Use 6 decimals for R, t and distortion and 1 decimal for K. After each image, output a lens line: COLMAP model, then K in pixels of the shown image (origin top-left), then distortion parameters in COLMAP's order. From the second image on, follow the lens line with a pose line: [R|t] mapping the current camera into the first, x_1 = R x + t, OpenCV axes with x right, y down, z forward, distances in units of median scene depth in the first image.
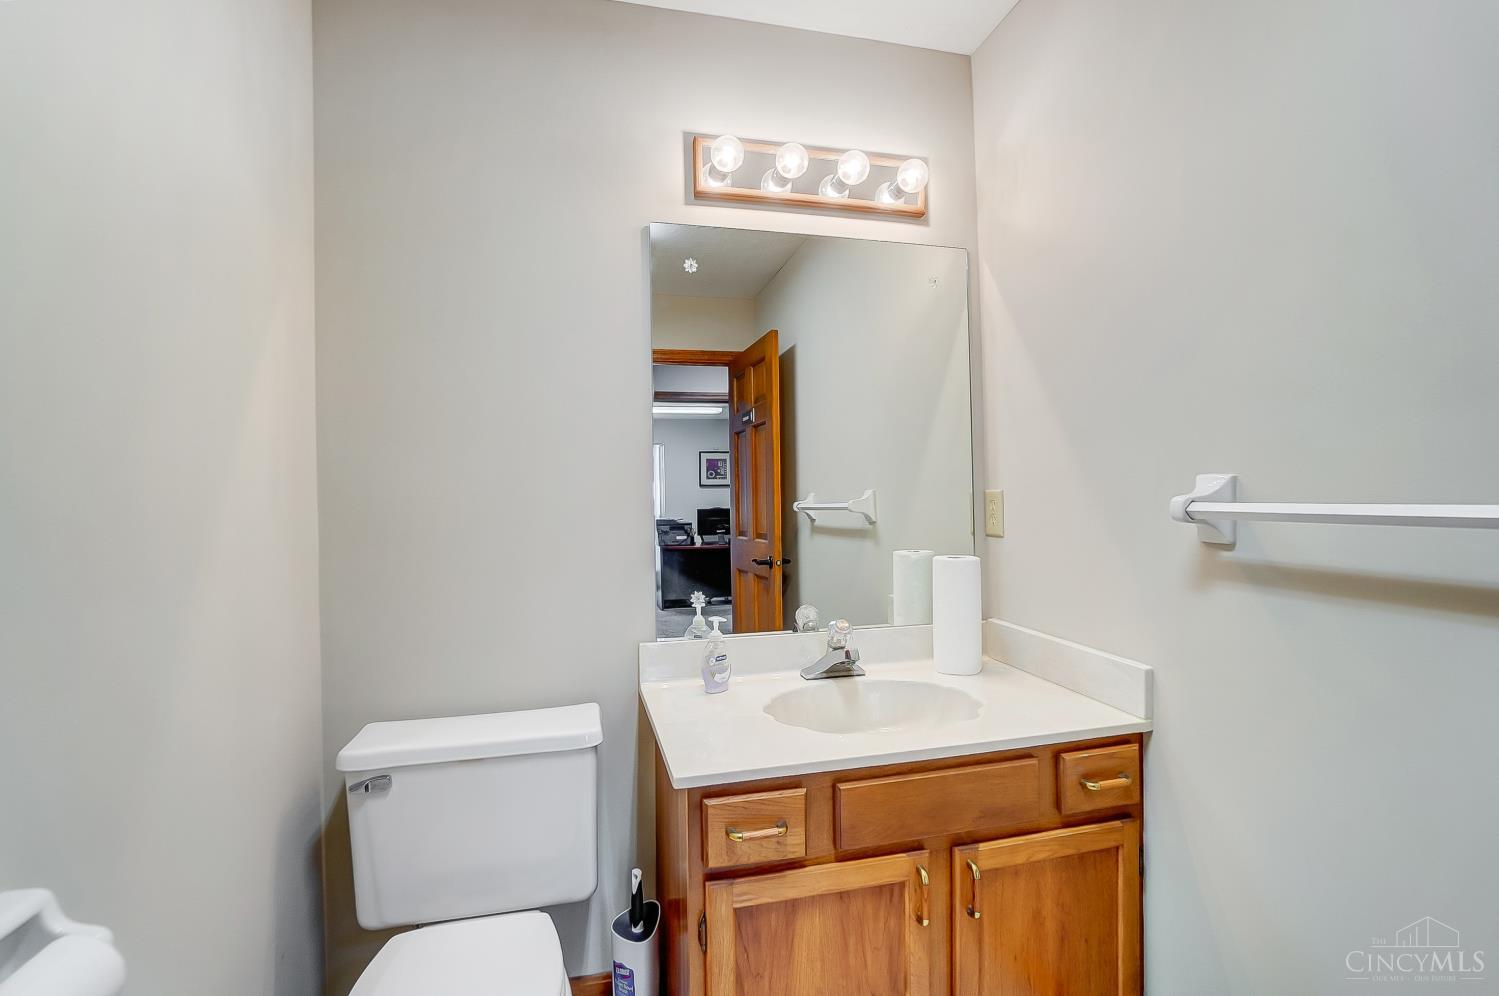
lens RADIAL K [[665.1, 0, 741.6], [0, 665.1, 492.5], [0, 0, 1]] dist [-0.033284, 0.014383]
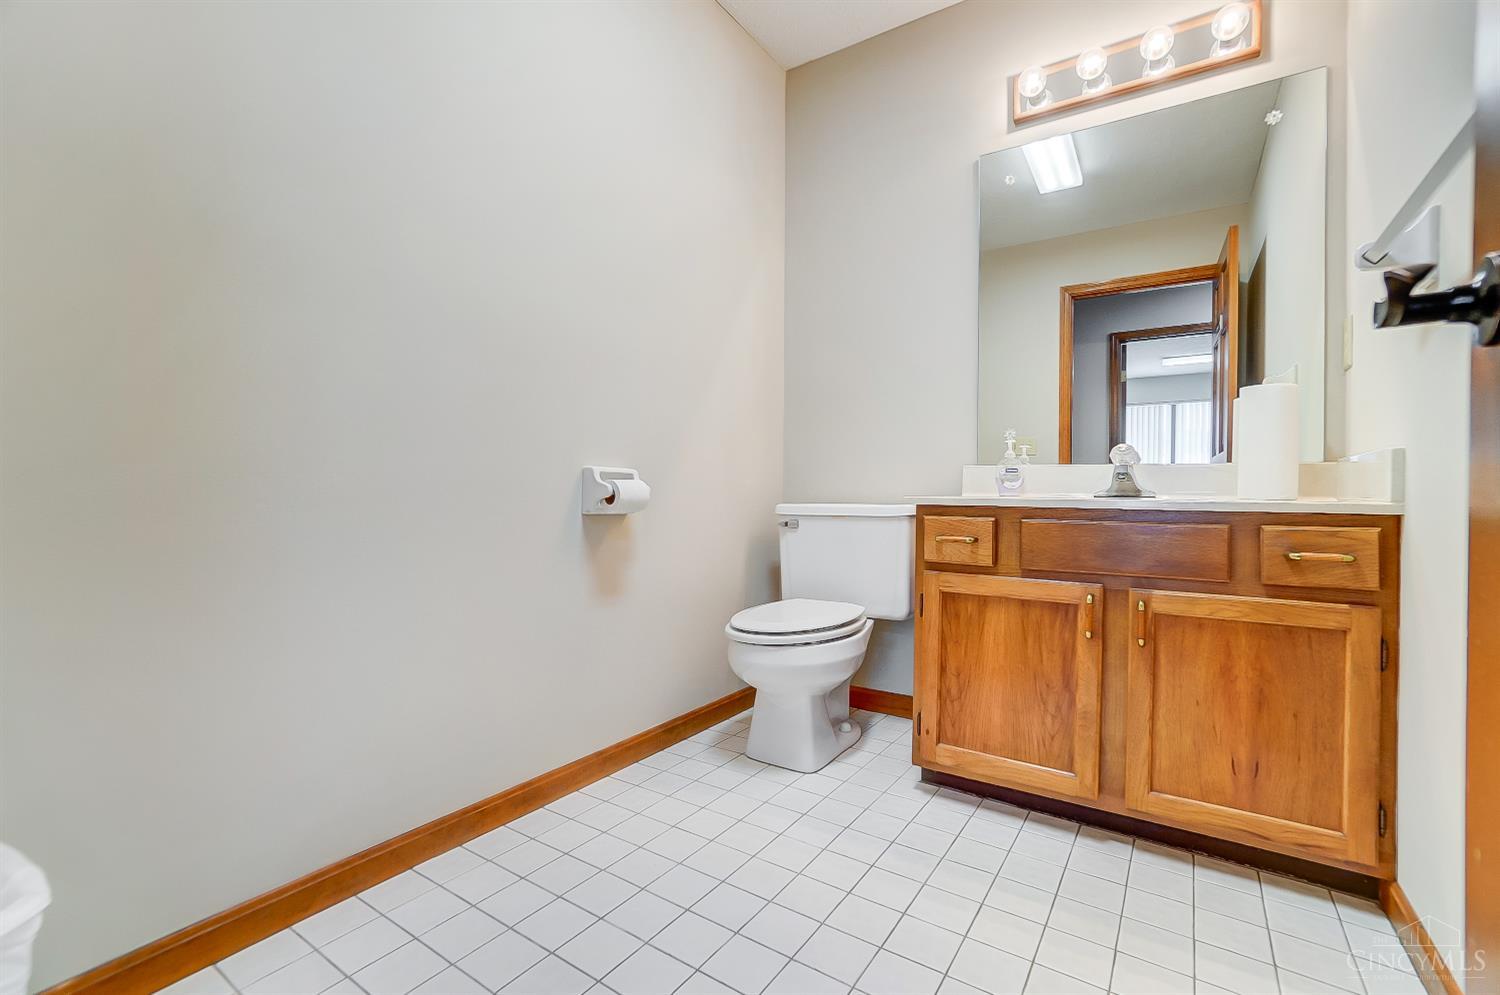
lens RADIAL K [[665.6, 0, 754.1], [0, 665.6, 483.9], [0, 0, 1]] dist [-0.033284, 0.014383]
pose [[0.679437, 0.008078, -0.733689, 0.730119], [-0.016298, 0.999859, -0.004083, 0.363239], [0.733553, 0.014732, 0.679473, -0.312017]]
